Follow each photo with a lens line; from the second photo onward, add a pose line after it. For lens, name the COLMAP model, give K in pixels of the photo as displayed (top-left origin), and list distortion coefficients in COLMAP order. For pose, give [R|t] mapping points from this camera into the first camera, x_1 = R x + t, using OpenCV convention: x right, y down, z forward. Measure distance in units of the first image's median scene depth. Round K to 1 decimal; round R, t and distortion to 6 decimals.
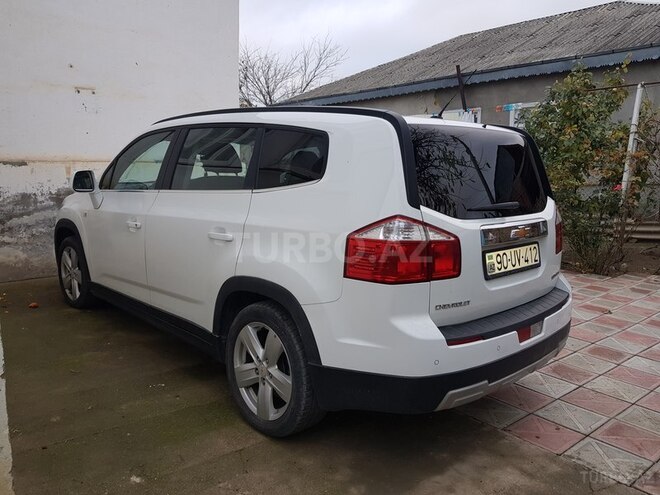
lens RADIAL K [[506.2, 0, 330.0], [0, 506.2, 247.5], [0, 0, 1]] dist [0.056804, -0.097173]
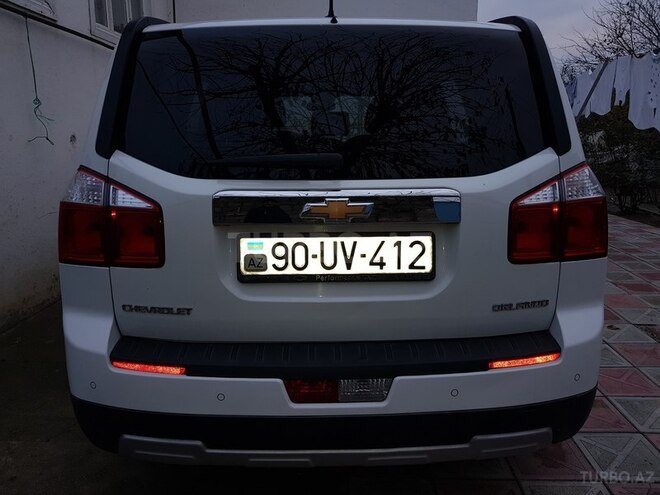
lens RADIAL K [[506.2, 0, 330.0], [0, 506.2, 247.5], [0, 0, 1]] dist [0.056804, -0.097173]
pose [[0.763372, 0.123184, -0.634105, 0.743782], [-0.085912, 0.992289, 0.089341, -0.038148], [0.640221, -0.013723, 0.768068, 0.592833]]
